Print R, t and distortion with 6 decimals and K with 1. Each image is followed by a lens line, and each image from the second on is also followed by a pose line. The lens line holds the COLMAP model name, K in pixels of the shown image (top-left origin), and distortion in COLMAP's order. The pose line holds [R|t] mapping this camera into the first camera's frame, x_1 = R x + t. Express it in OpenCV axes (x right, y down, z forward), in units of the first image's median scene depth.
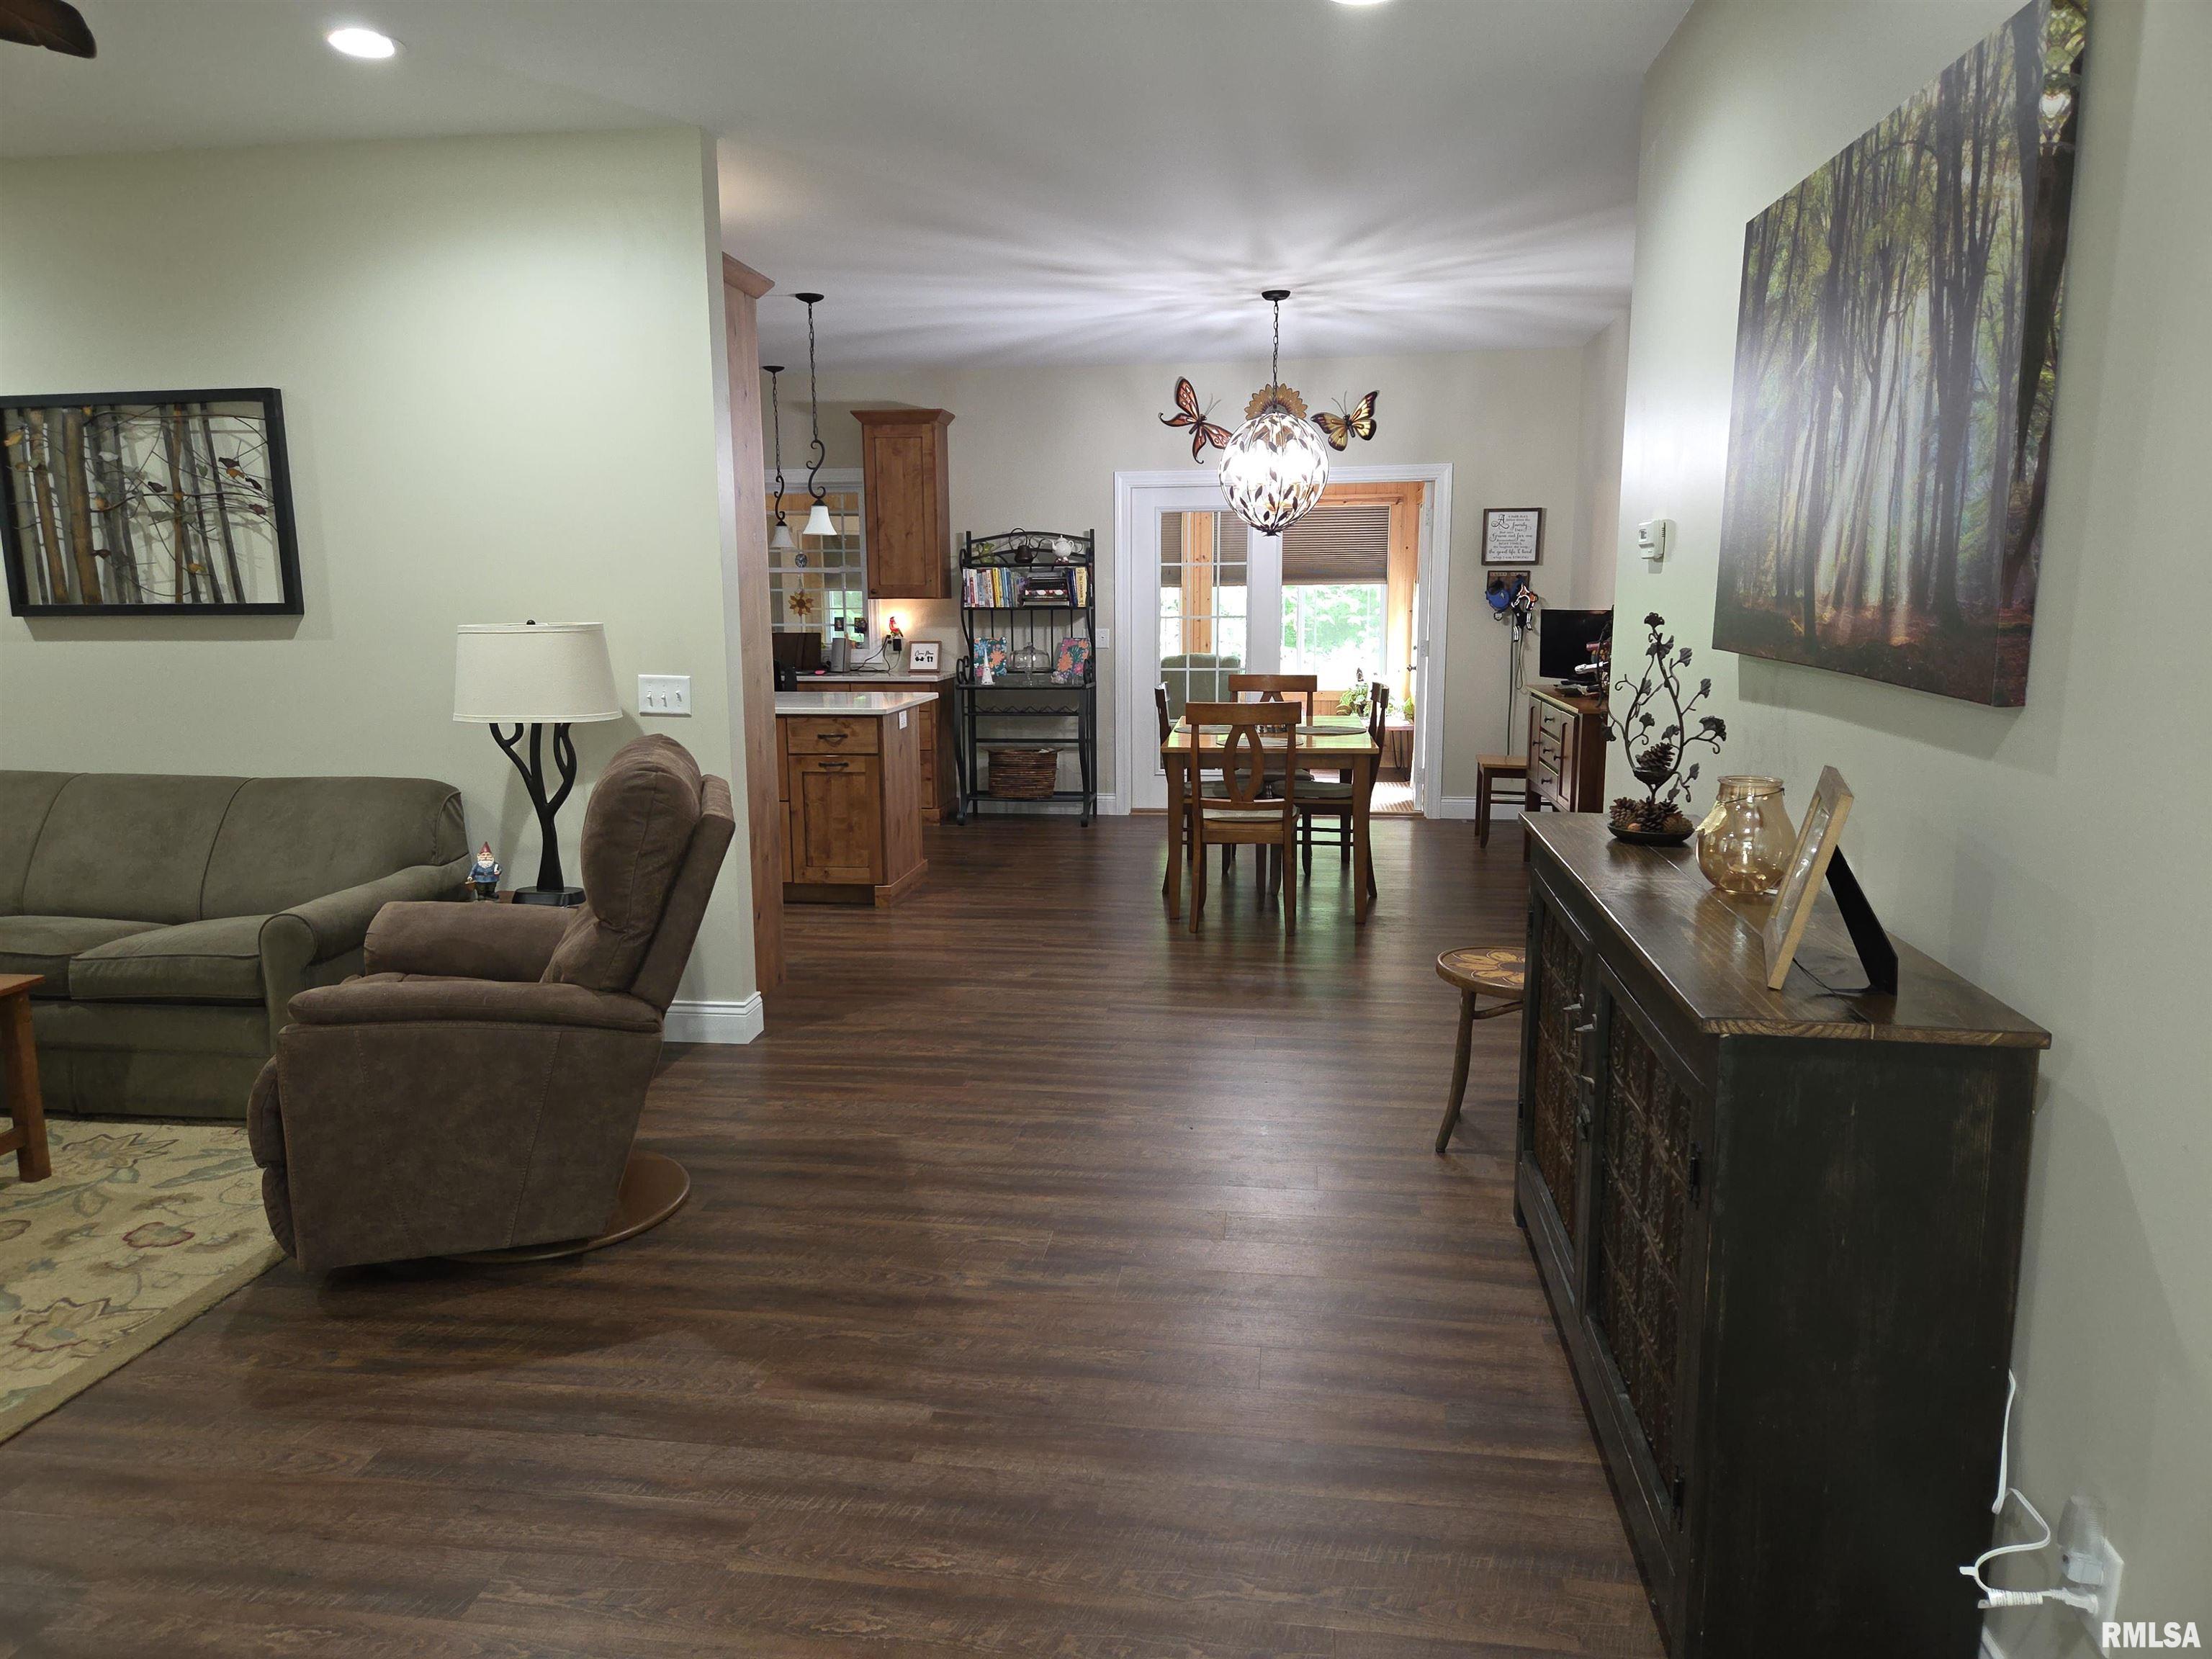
lens RADIAL K [[1464.2, 0, 1084.4], [0, 1464.2, 824.3], [0, 0, 1]] dist [0.075609, -0.062788]
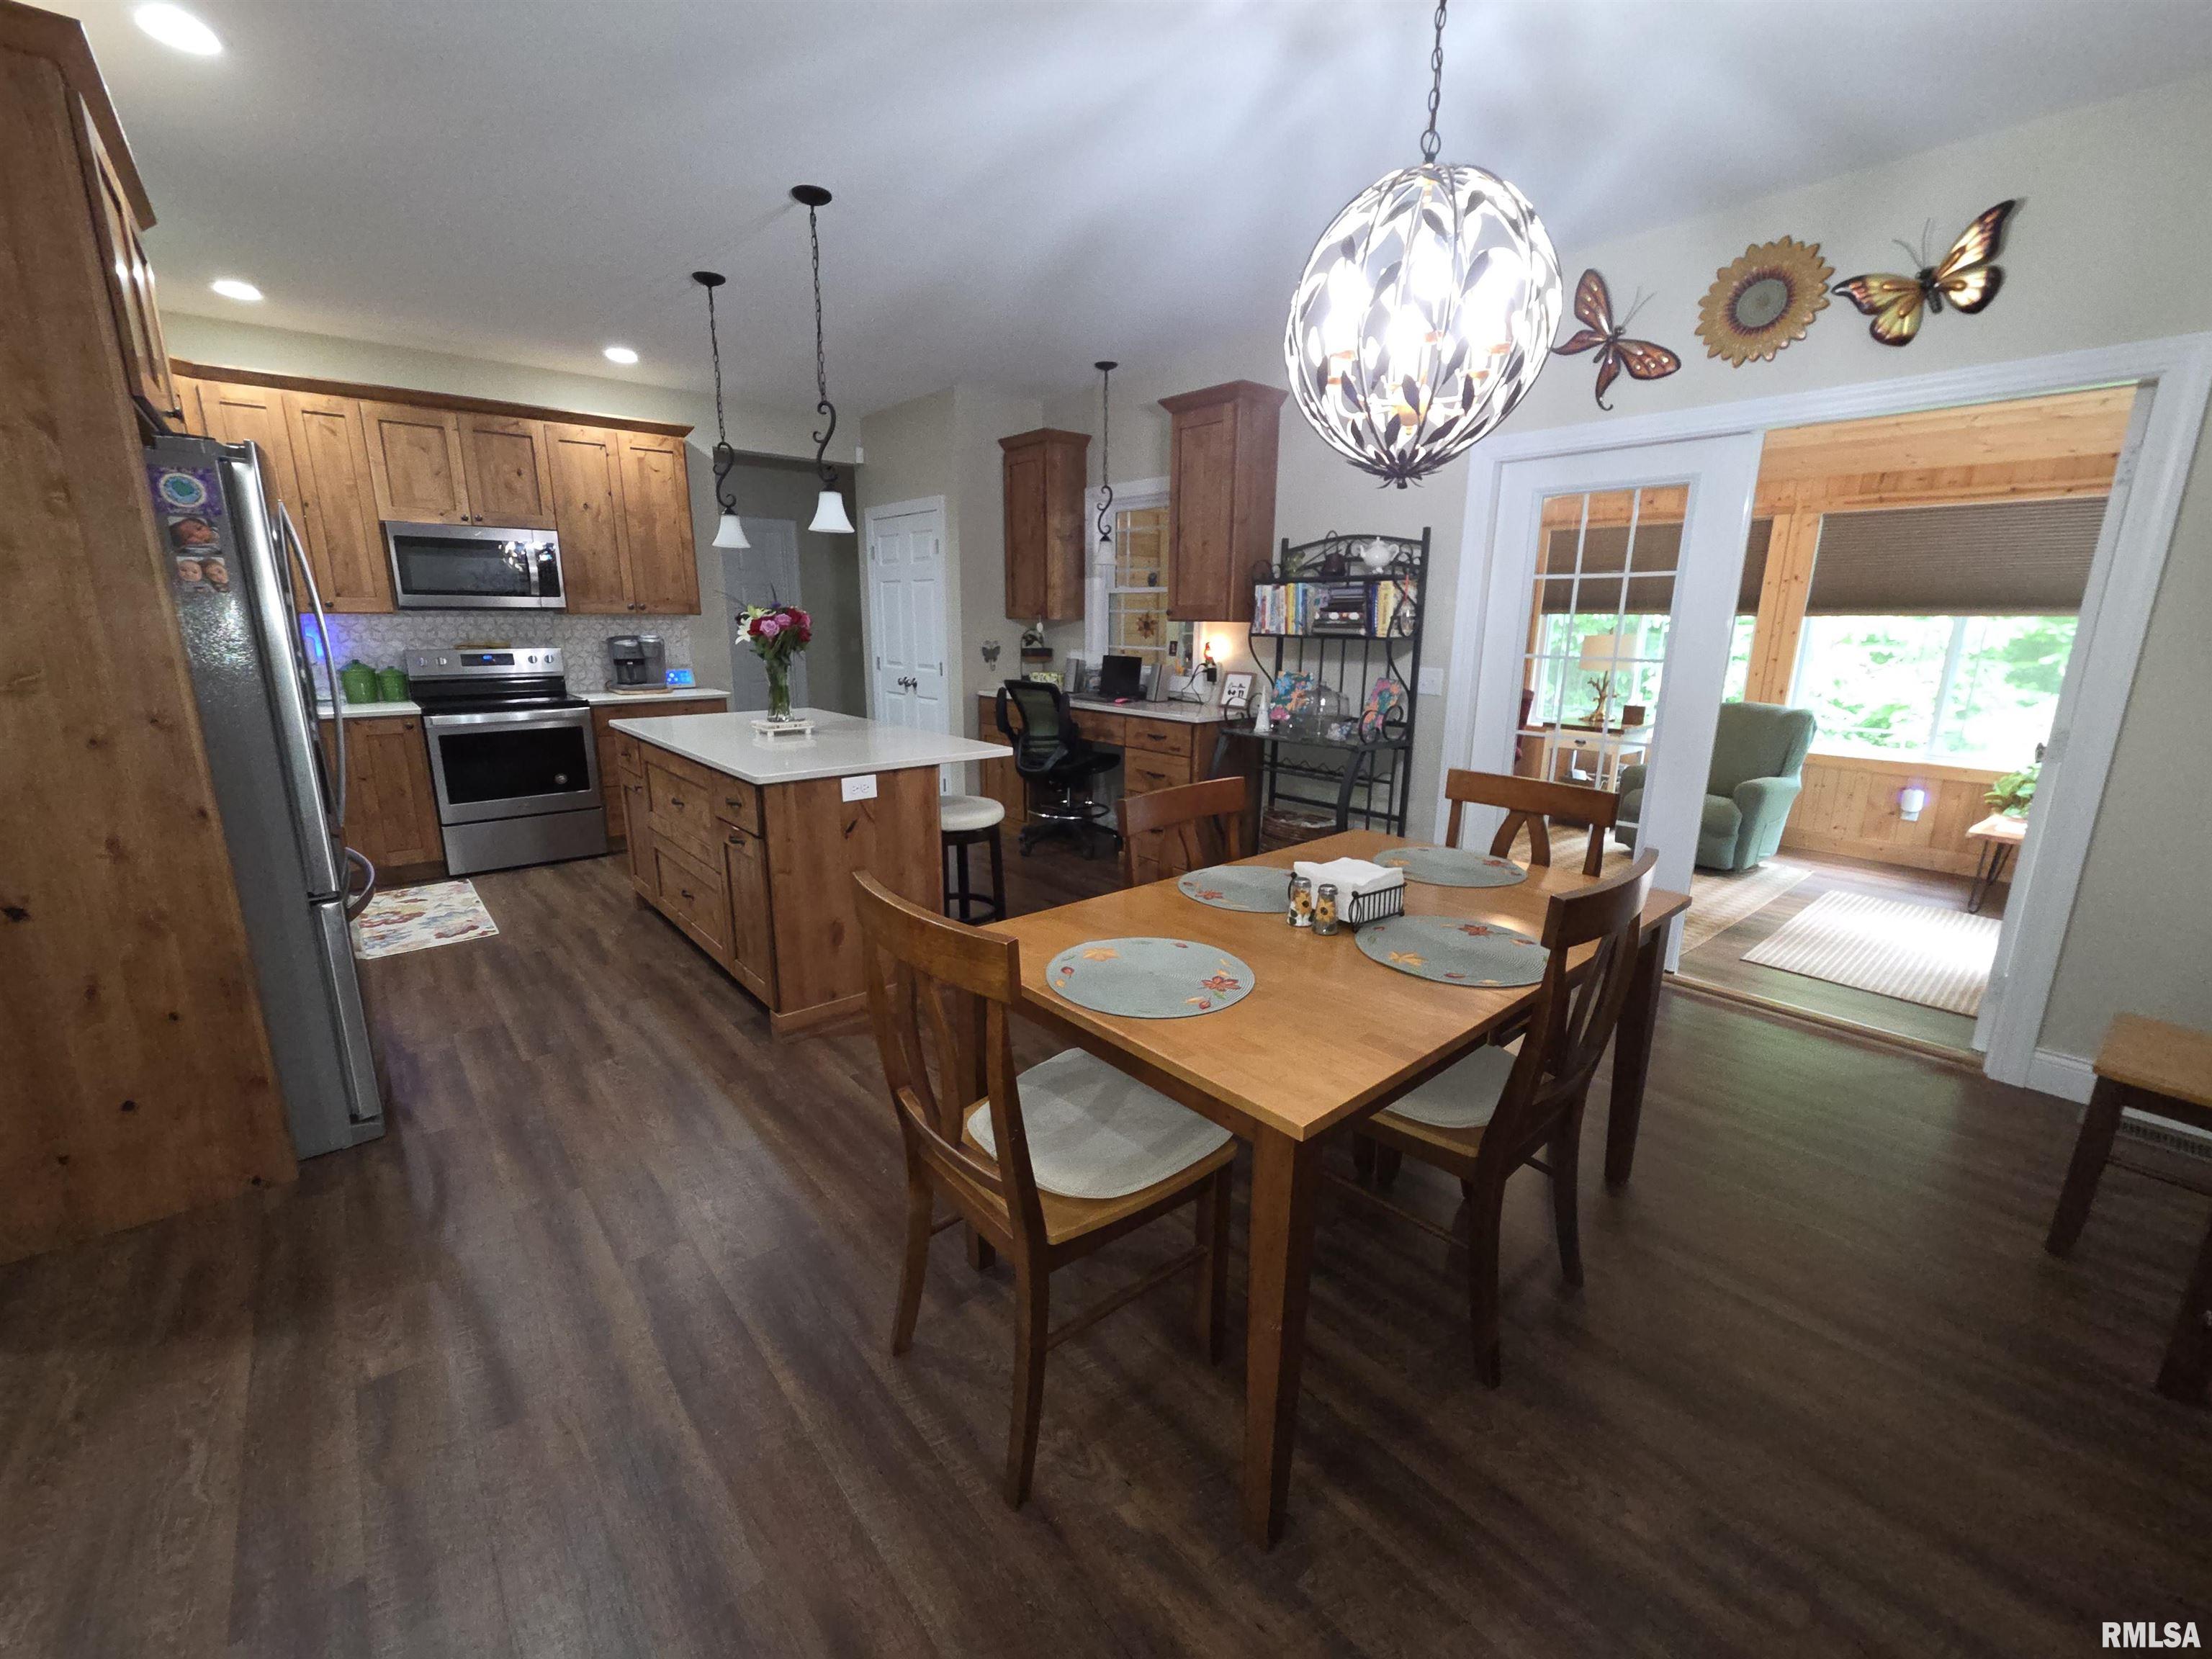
lens RADIAL K [[899.1, 0, 1102.6], [0, 899.1, 825.9], [0, 0, 1]] dist [0.003842, -0.001056]
pose [[0.750354, 0.163886, -0.640399, 0.408979], [-0.119820, 0.986452, 0.112052, -0.190479], [0.650087, -0.007346, 0.759825, 1.220474]]
